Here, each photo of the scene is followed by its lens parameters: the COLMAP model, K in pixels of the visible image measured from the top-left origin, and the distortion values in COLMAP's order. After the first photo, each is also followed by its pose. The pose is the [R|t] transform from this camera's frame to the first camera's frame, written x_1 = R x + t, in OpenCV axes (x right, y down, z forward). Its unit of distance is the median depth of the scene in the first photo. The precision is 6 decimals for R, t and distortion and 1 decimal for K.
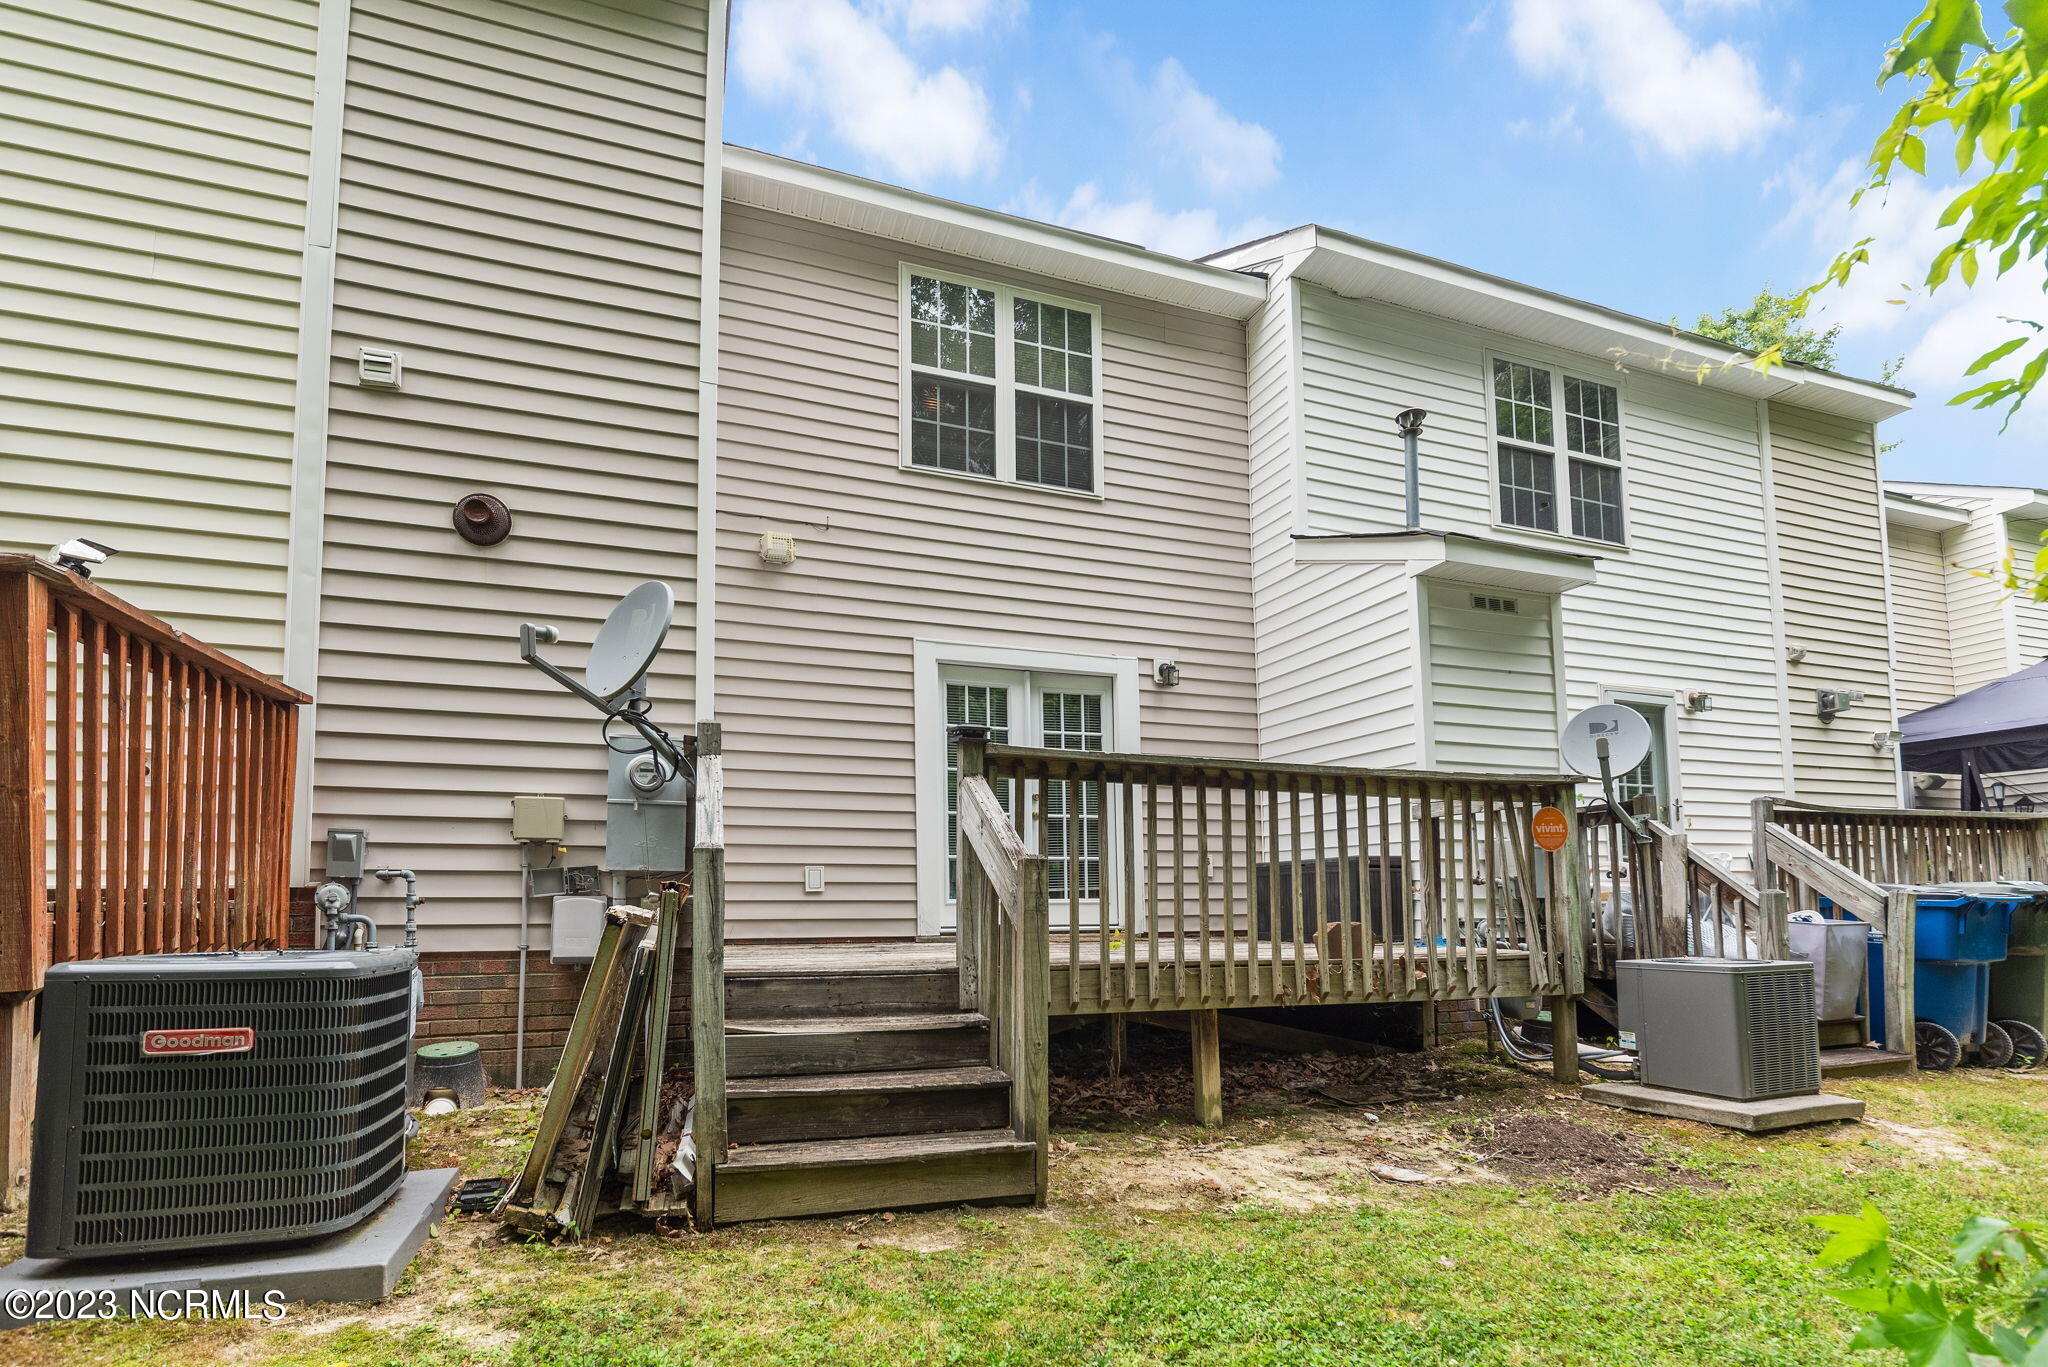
lens RADIAL K [[1014.6, 0, 1019.7], [0, 1014.6, 671.7], [0, 0, 1]] dist [-0.002314, -0.001084]
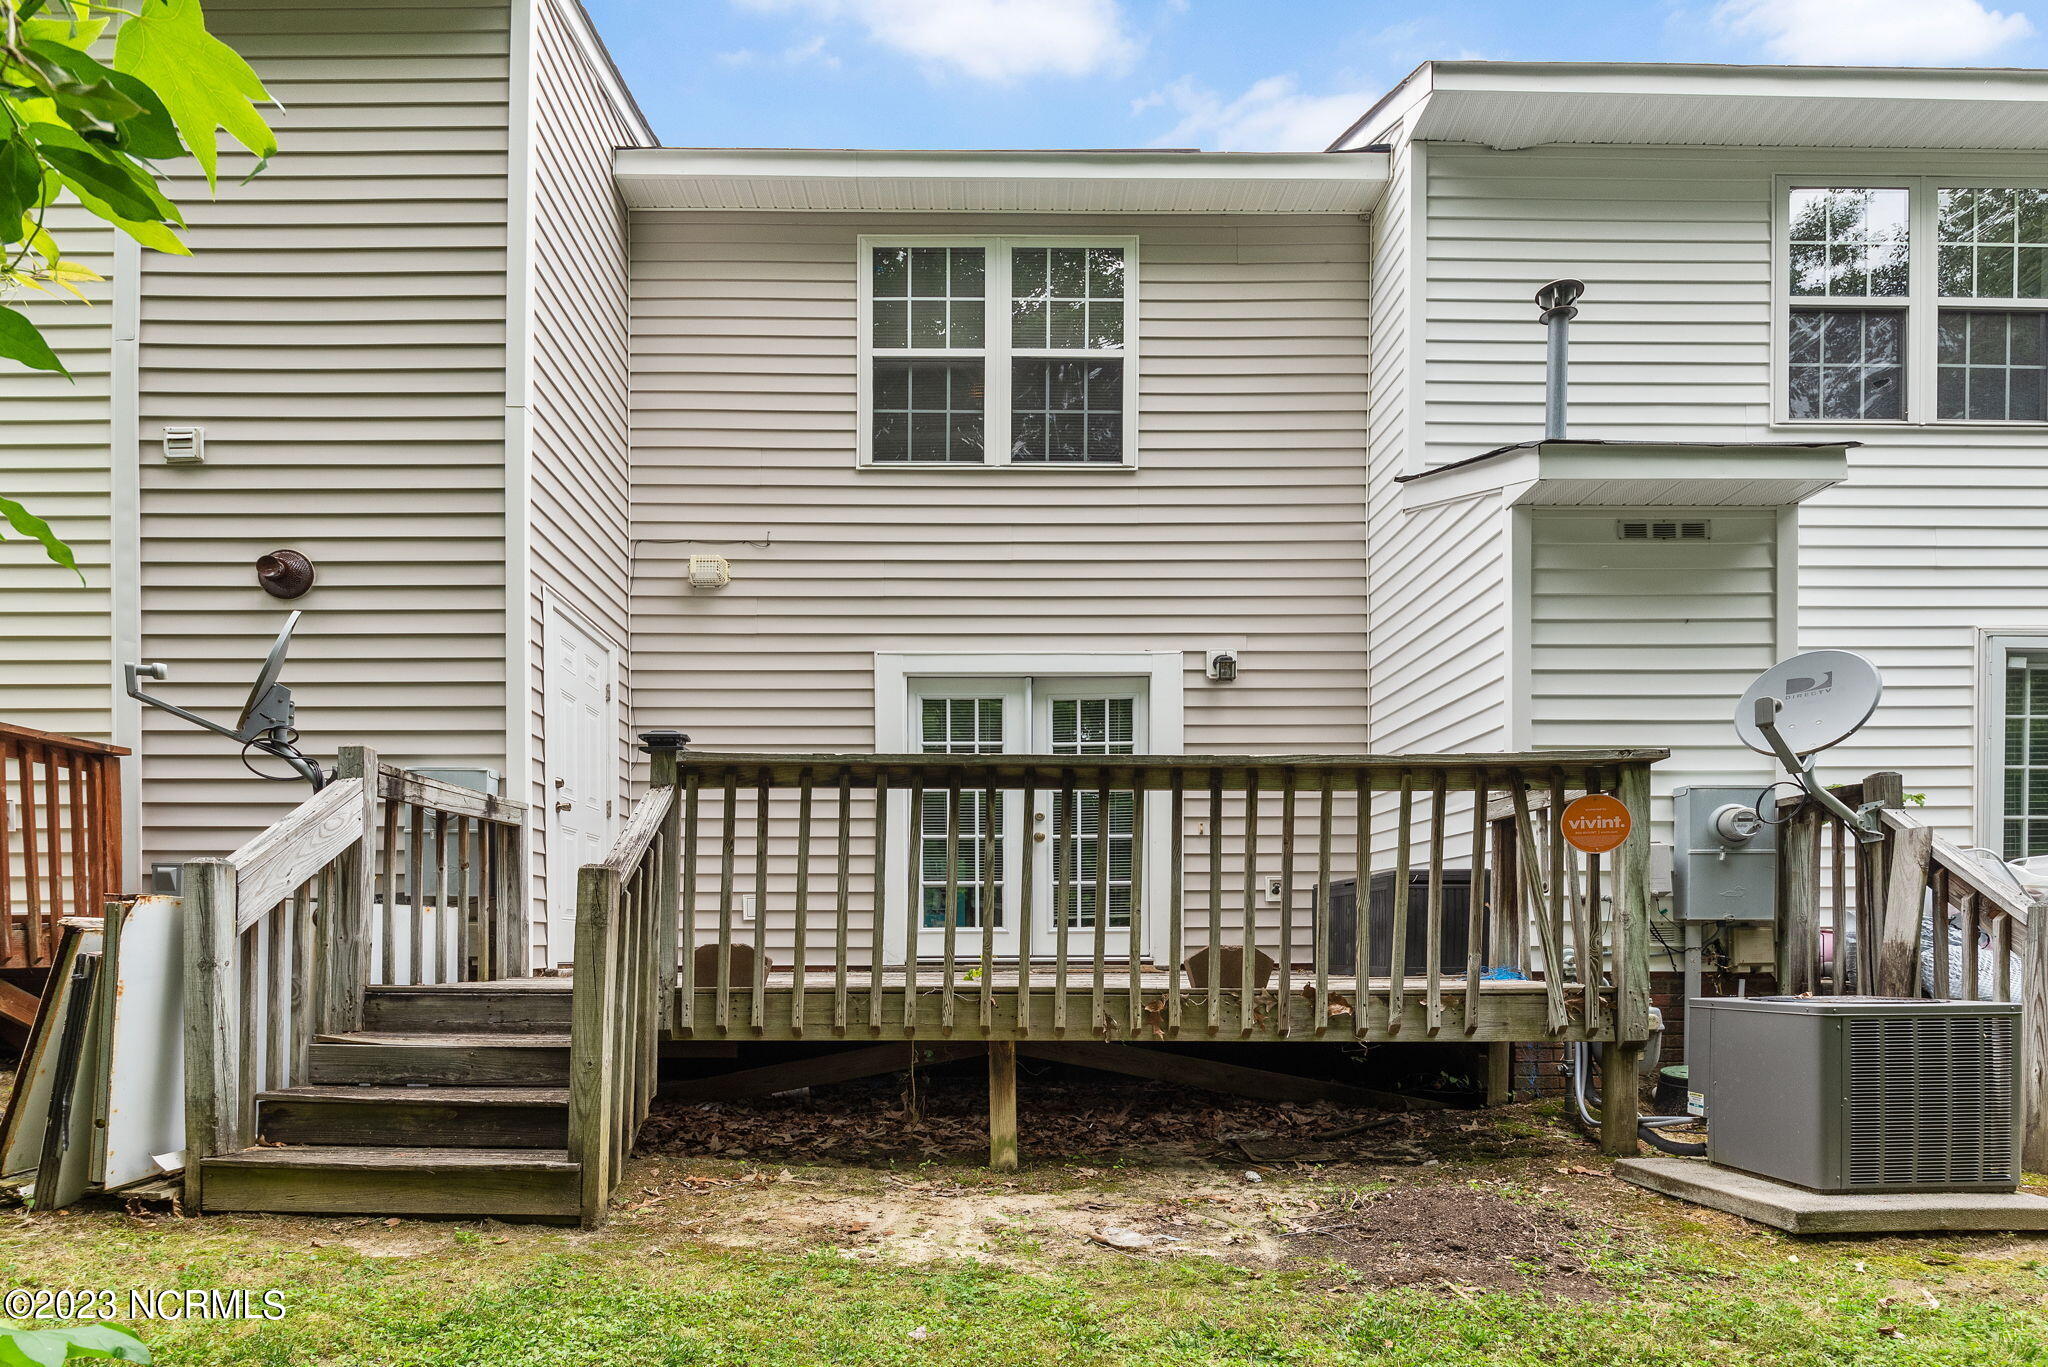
lens RADIAL K [[1077.4, 0, 1024.0], [0, 1077.4, 808.1], [0, 0, 1]] dist [0.000471, -0.001778]
pose [[0.938840, -0.049282, -0.340808, 0.340199], [0.081315, 0.993445, 0.080345, 0.039378], [0.334615, -0.103144, 0.936693, 0.103537]]
